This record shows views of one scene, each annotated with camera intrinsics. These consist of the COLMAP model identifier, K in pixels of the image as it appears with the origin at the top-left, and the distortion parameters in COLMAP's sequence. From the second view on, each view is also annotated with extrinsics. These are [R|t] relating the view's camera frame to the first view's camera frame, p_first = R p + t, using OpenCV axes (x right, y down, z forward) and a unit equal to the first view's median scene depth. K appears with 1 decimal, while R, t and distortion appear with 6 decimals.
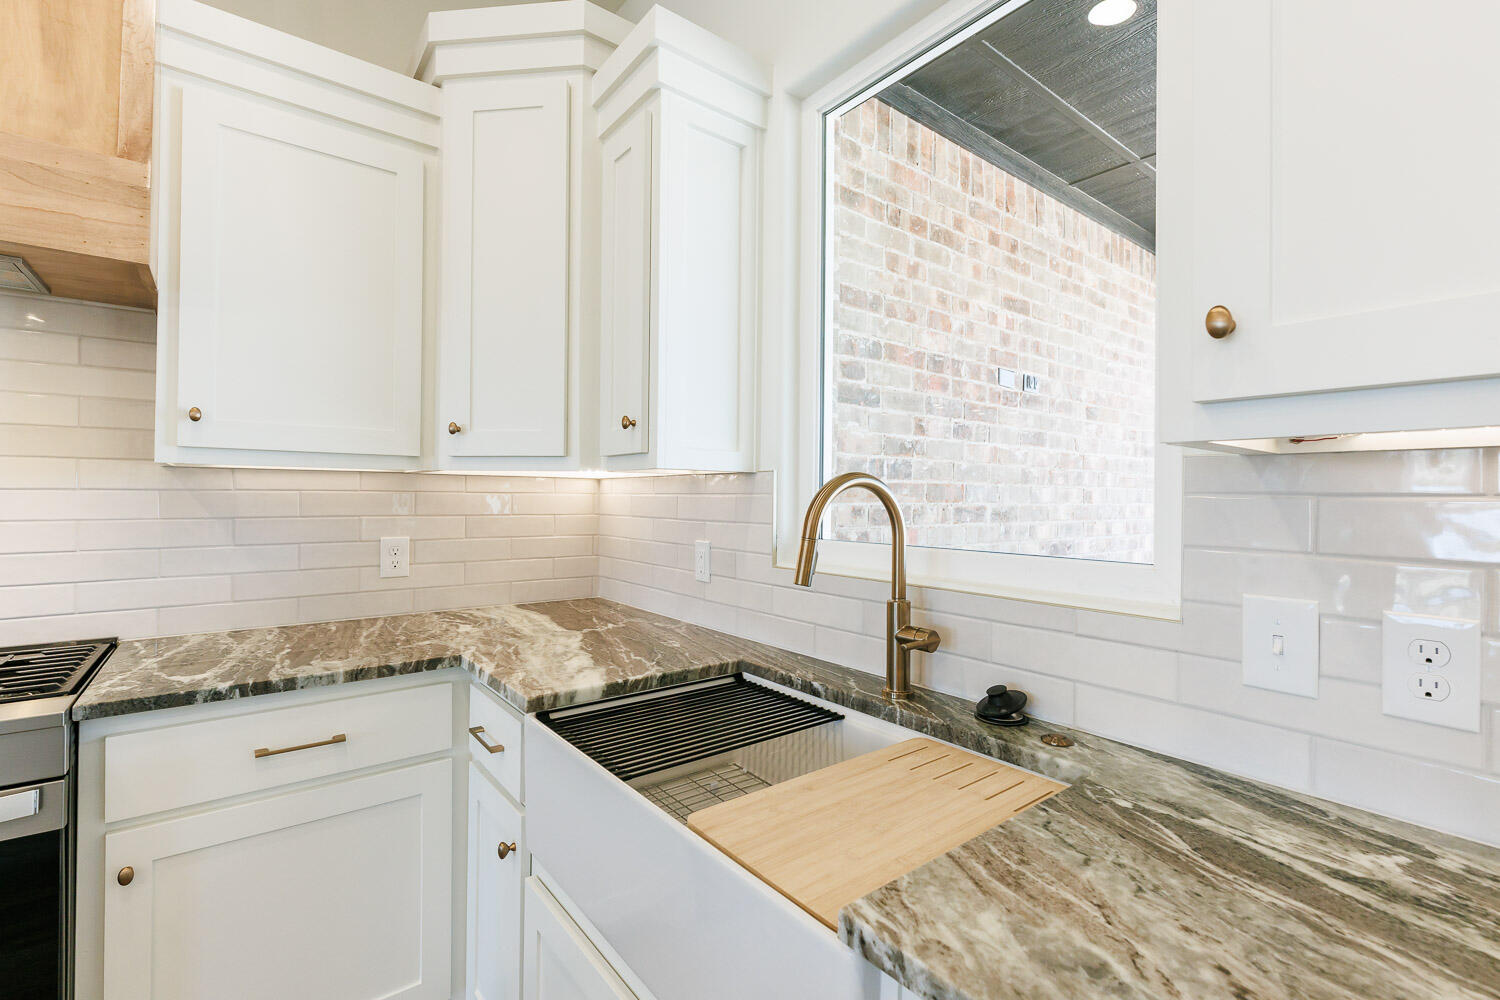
lens RADIAL K [[665.7, 0, 742.7], [0, 665.7, 493.6], [0, 0, 1]] dist [0.000753, -0.000693]
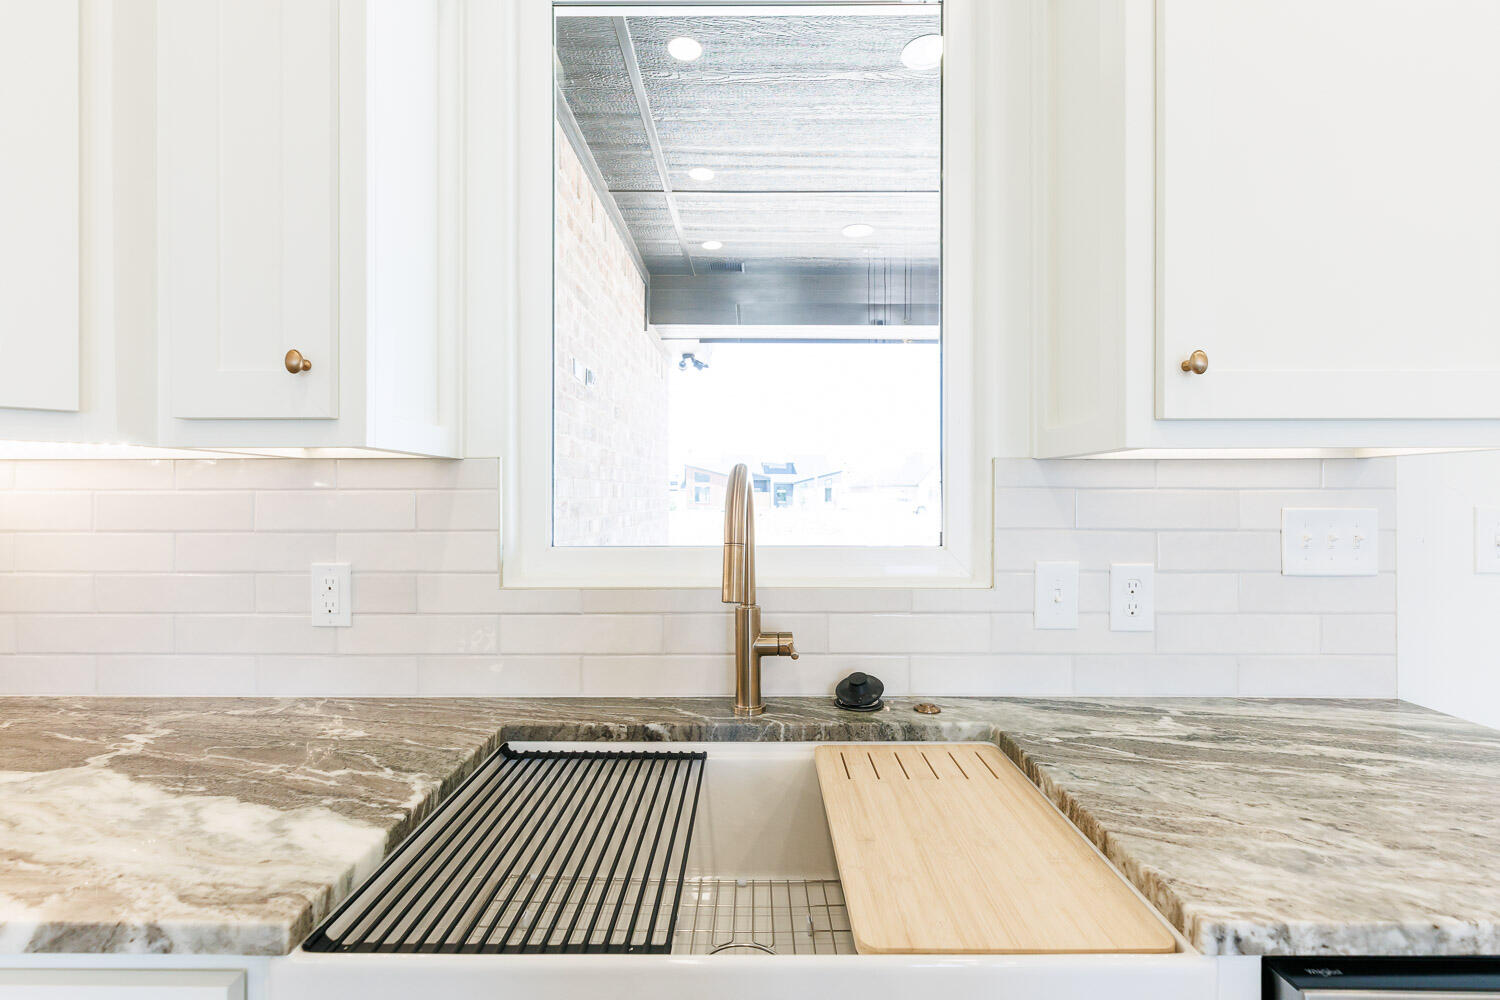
lens RADIAL K [[665.7, 0, 751.8], [0, 665.7, 496.2], [0, 0, 1]] dist [0.000753, -0.000693]
pose [[0.617918, -0.010575, 0.786171, -0.444031], [0.001654, 0.999925, 0.012150, -0.000792], [-0.786241, -0.006207, 0.617889, 0.410233]]
